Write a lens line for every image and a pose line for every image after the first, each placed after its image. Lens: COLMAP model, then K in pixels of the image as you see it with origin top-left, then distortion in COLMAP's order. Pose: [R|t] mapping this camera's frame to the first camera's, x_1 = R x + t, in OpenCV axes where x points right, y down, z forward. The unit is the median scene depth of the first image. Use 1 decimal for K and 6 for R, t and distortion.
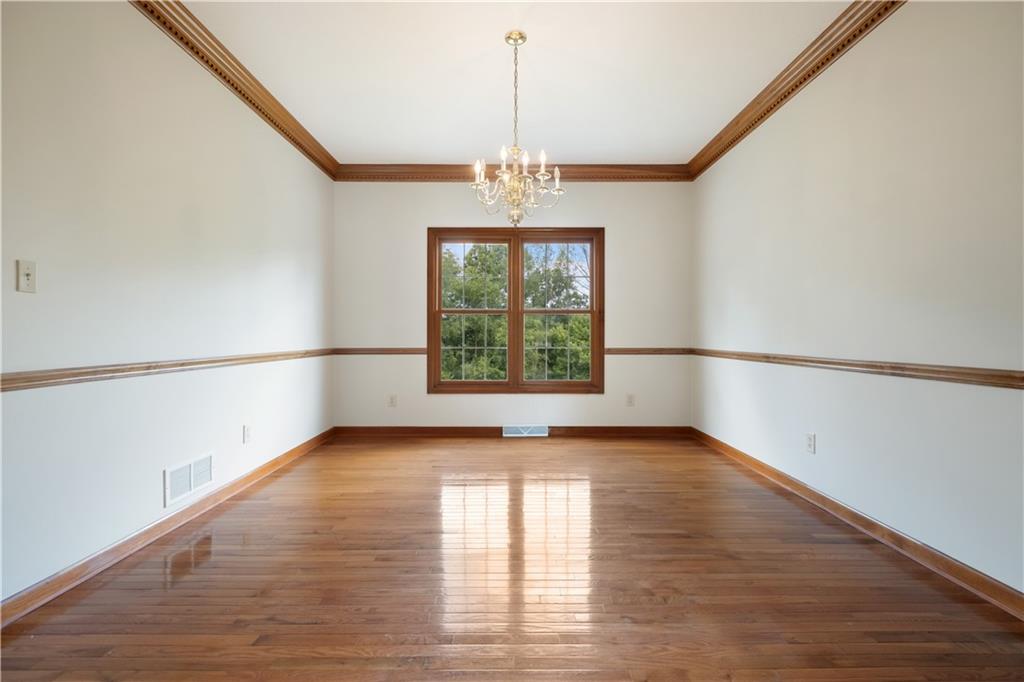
lens RADIAL K [[456.2, 0, 513.8], [0, 456.2, 340.0], [0, 0, 1]] dist [-0.005376, -0.001160]
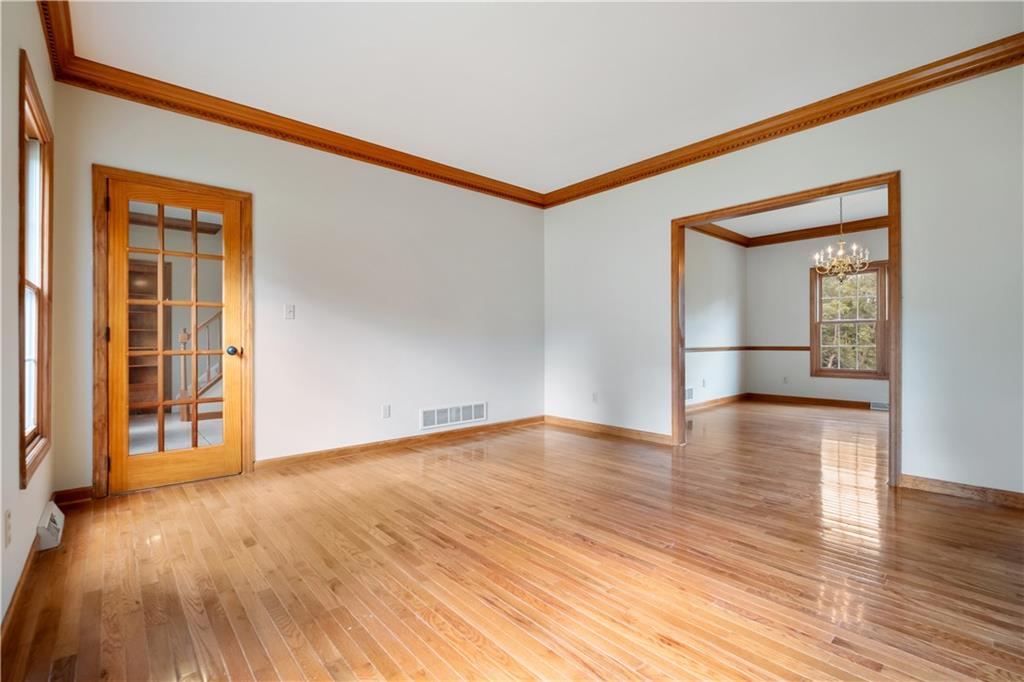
lens RADIAL K [[456.2, 0, 513.8], [0, 456.2, 340.0], [0, 0, 1]] dist [-0.005376, -0.001160]
pose [[0.654011, -0.006012, -0.756461, 0.322155], [-0.001258, 0.999958, -0.009035, 0.010318], [0.756484, 0.006860, 0.653977, -0.769008]]
